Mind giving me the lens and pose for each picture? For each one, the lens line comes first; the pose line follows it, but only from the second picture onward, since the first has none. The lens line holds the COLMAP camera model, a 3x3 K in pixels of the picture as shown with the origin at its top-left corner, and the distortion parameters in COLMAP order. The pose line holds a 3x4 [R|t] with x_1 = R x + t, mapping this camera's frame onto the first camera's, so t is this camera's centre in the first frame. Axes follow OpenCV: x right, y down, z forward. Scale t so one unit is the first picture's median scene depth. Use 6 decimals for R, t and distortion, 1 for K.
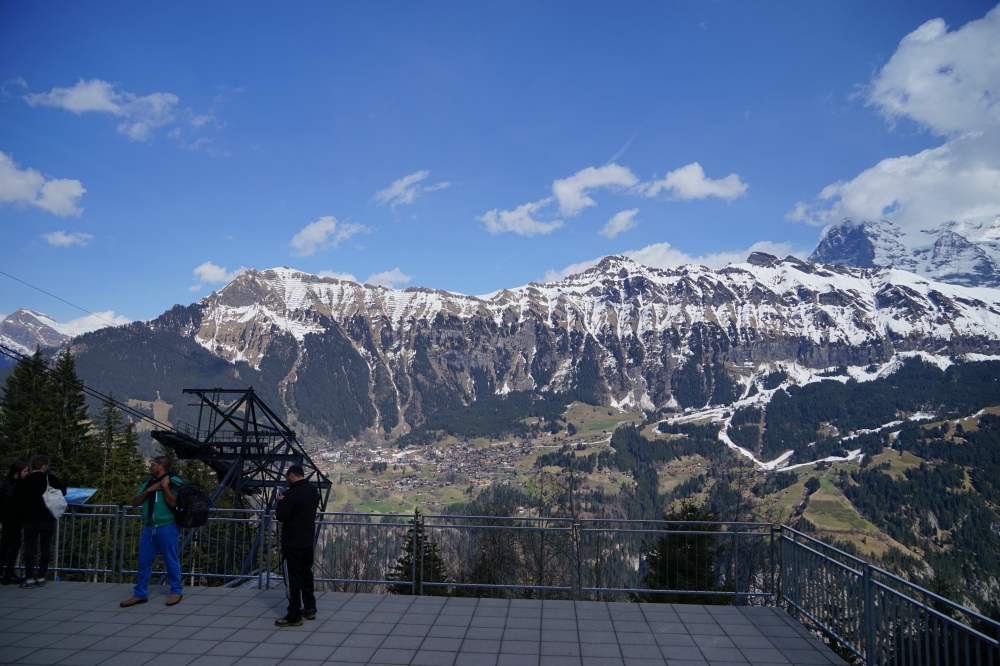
lens RADIAL K [[667.8, 0, 496.2], [0, 667.8, 350.7], [0, 0, 1]] dist [-0.023291, 0.016318]
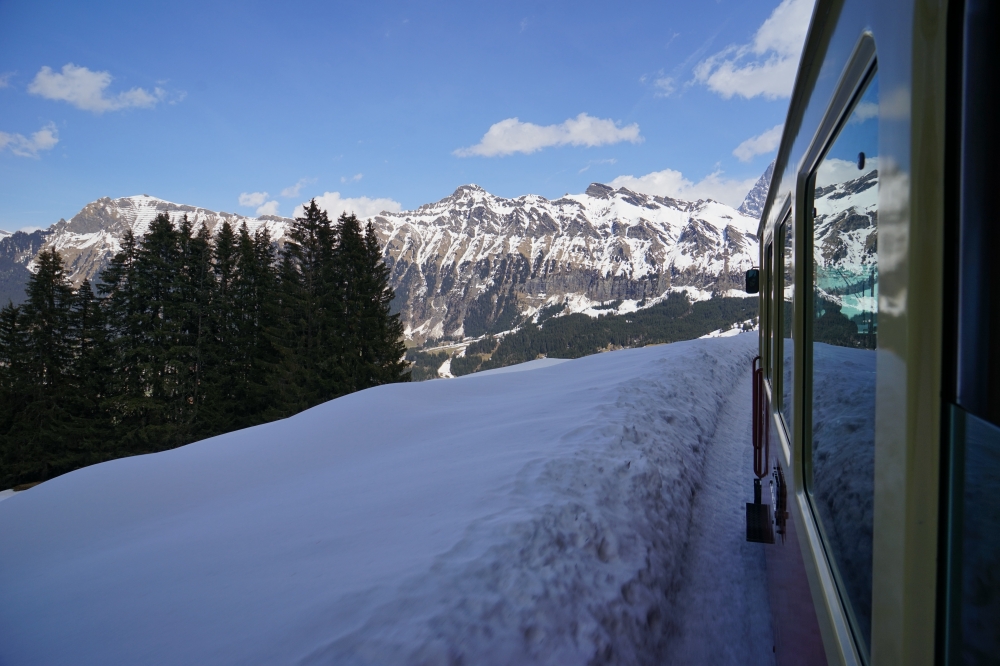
lens RADIAL K [[667.8, 0, 505.3], [0, 667.8, 324.1], [0, 0, 1]] dist [-0.023291, 0.016318]
pose [[0.997646, 0.020499, -0.065444, 0.368170], [-0.015022, 0.996427, 0.083107, -0.019655], [0.066914, -0.081928, 0.994389, -0.034434]]
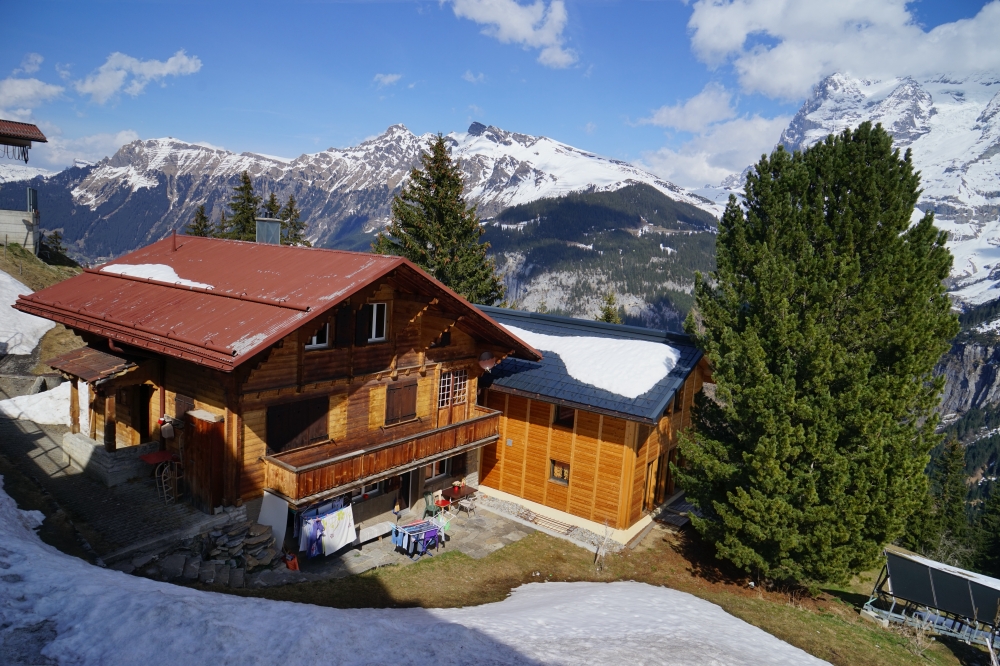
lens RADIAL K [[667.8, 0, 509.6], [0, 667.8, 341.1], [0, 0, 1]] dist [-0.023291, 0.016318]
pose [[0.936301, 0.101465, -0.336221, 0.995797], [-0.025659, 0.974561, 0.222650, -0.040093], [0.350259, -0.199840, 0.915086, -0.145916]]
